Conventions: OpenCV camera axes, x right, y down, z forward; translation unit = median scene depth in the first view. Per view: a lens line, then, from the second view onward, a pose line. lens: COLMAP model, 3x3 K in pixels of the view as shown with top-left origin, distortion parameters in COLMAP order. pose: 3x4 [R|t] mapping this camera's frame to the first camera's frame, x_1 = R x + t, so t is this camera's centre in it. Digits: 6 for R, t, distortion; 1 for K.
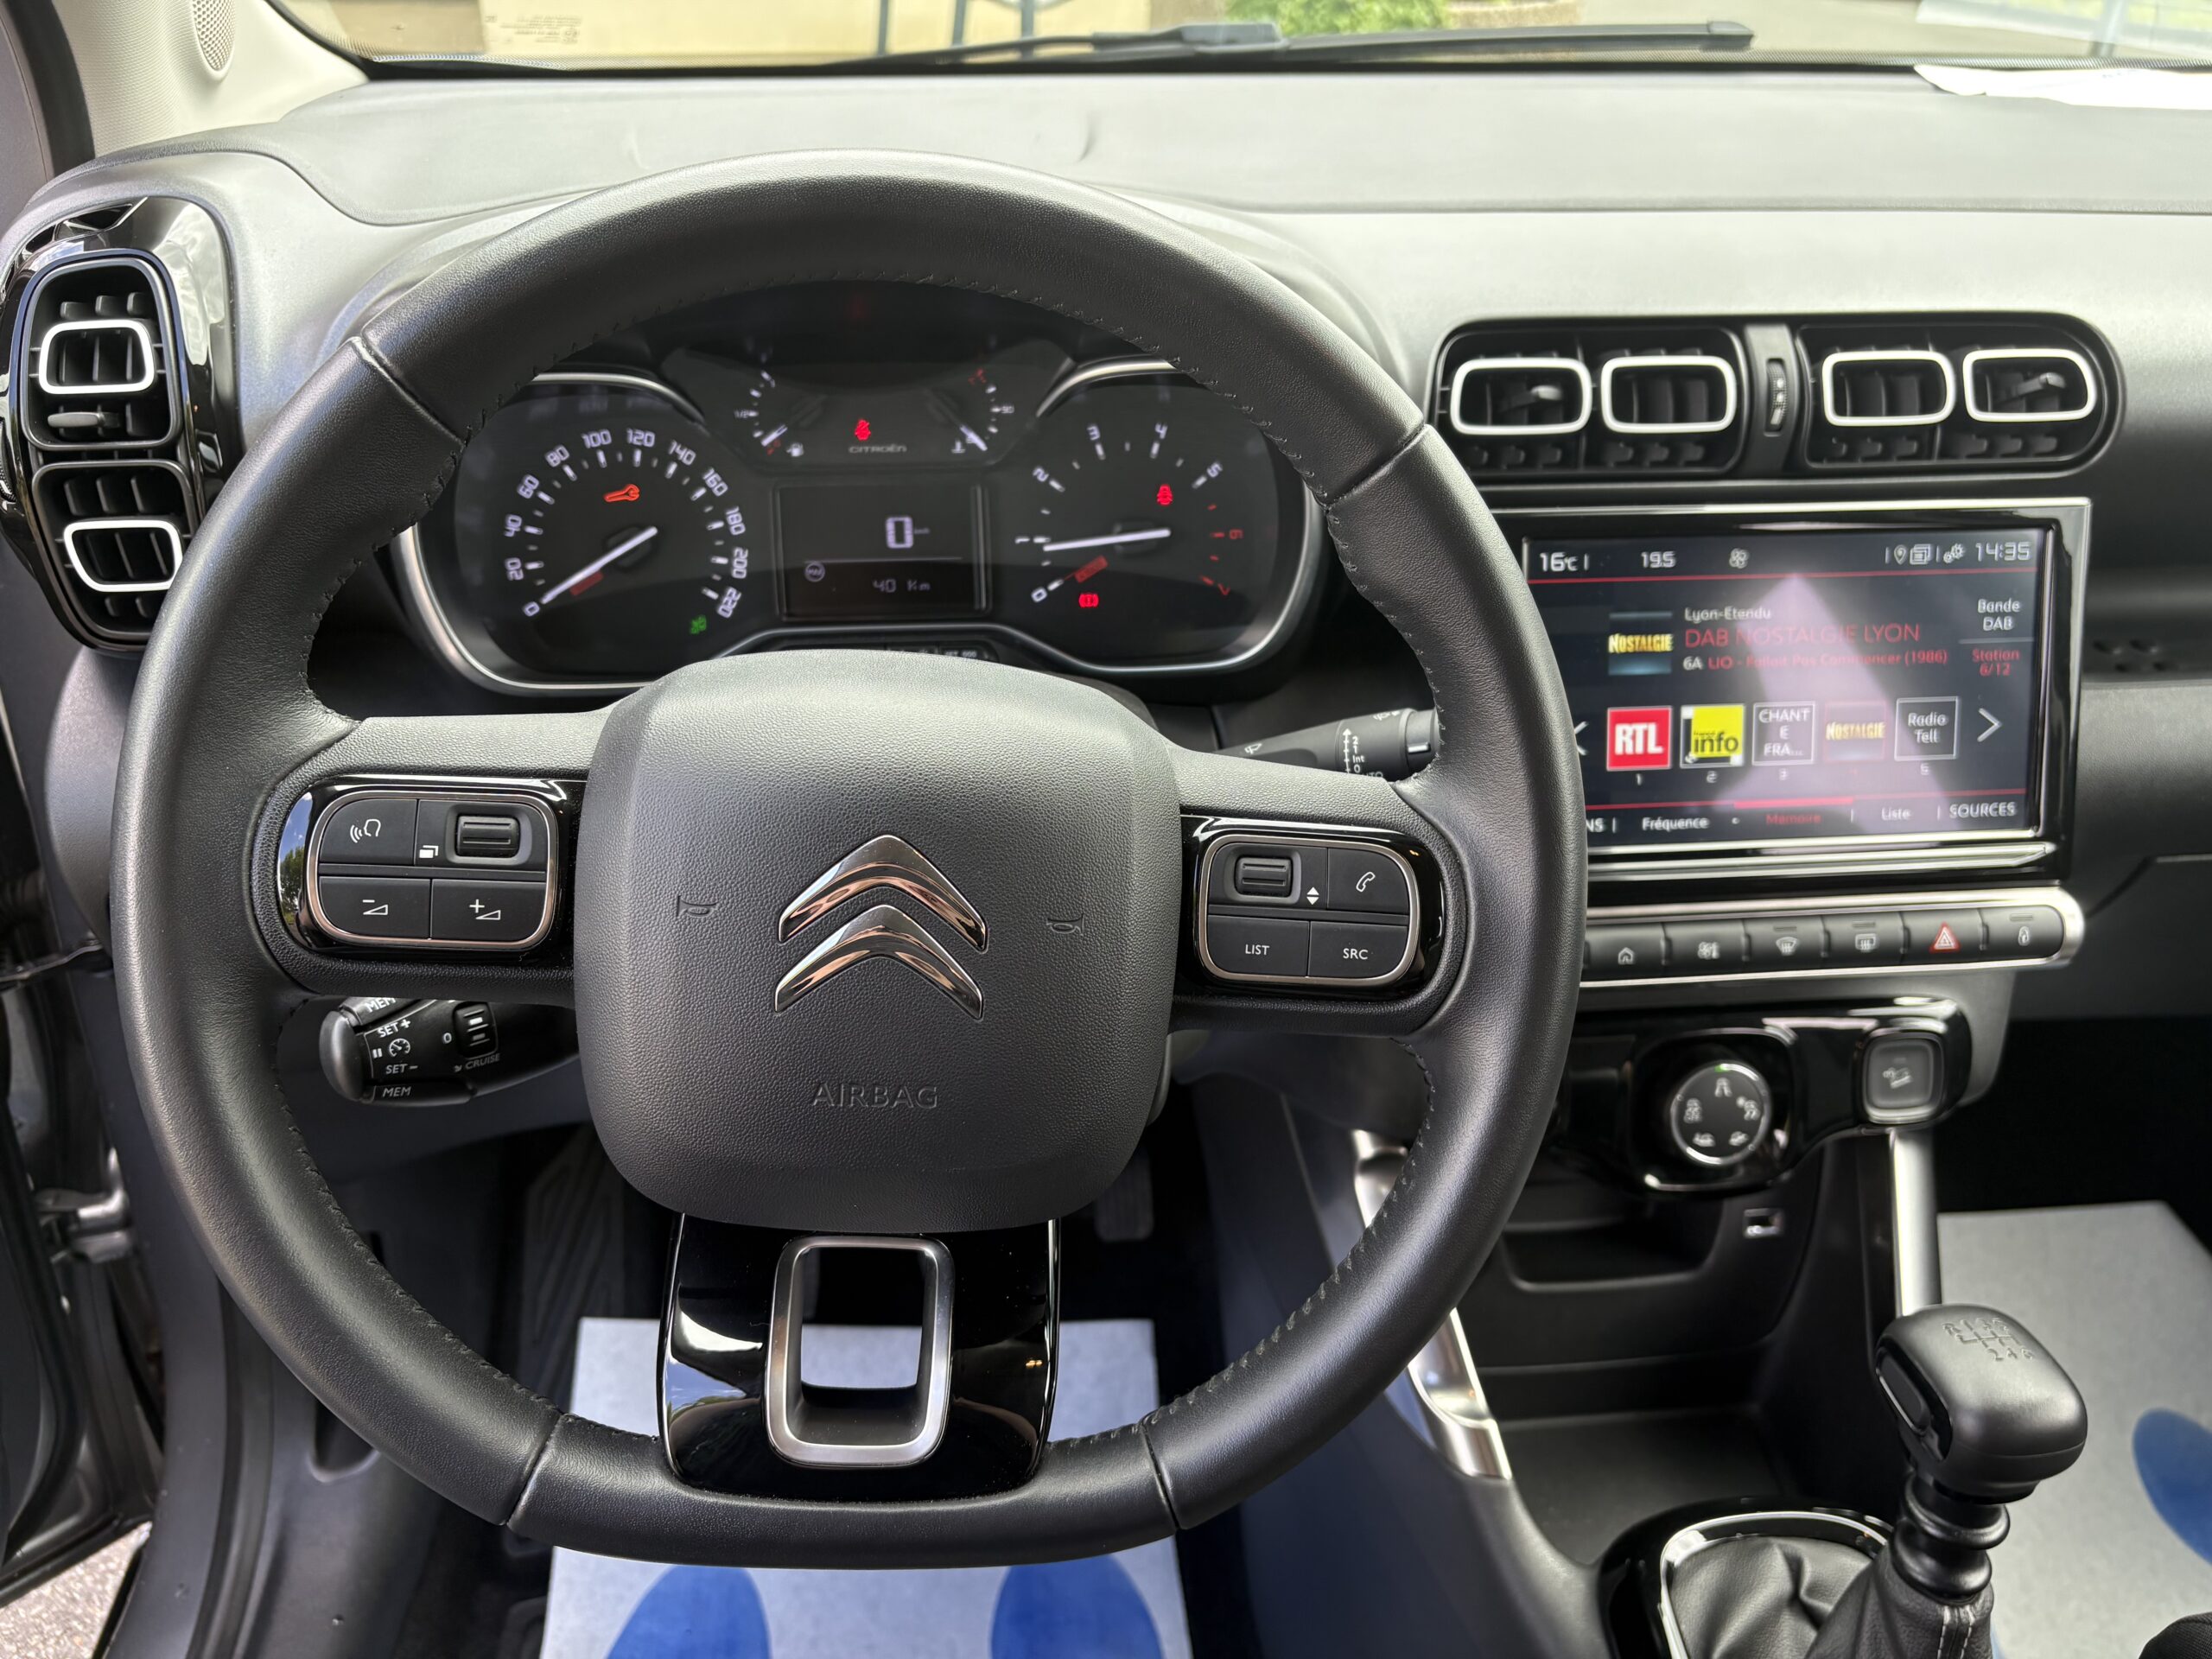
lens RADIAL K [[1714.4, 0, 1106.0], [0, 1714.4, 829.5], [0, 0, 1]] dist [0.072047, -0.110111]
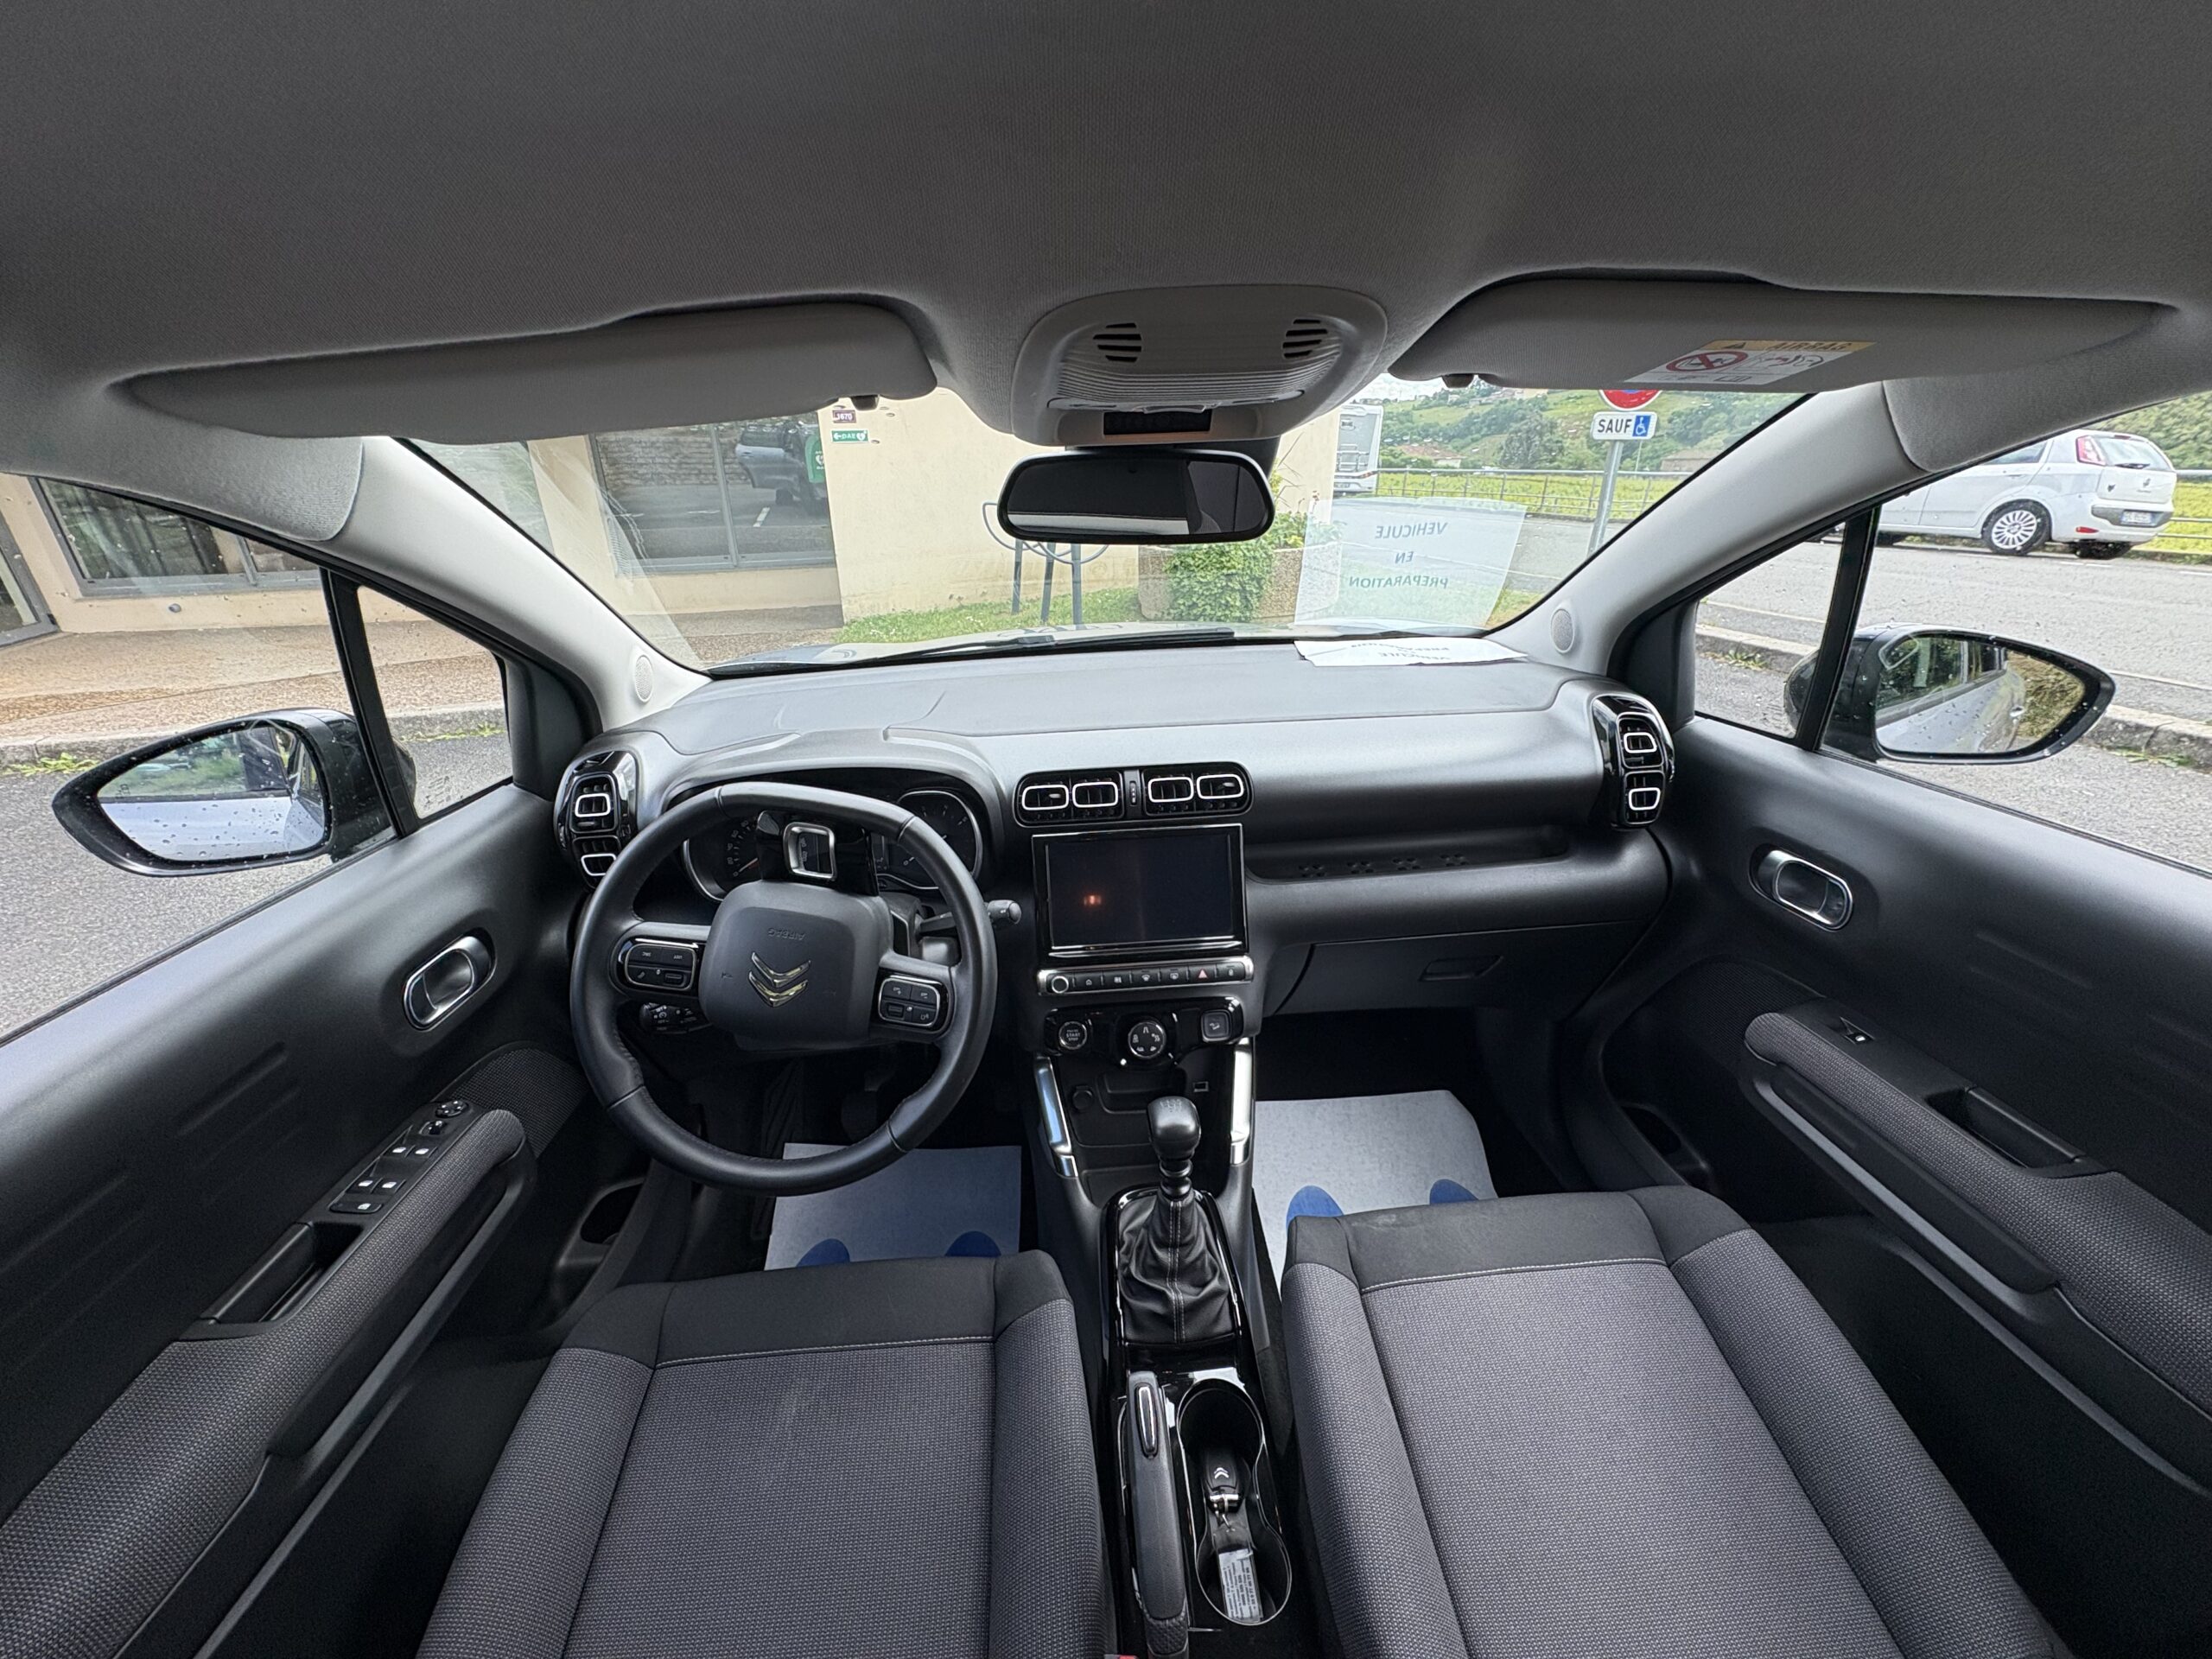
lens RADIAL K [[876.3, 0, 1106.0], [0, 876.3, 829.5], [0, 0, 1]] dist [-0.001203, -0.000063]
pose [[0.997710, -0.031209, -0.060003, 0.427020], [0.023718, 0.992279, -0.121735, -0.003267], [0.063339, 0.120033, 0.990747, -0.506907]]
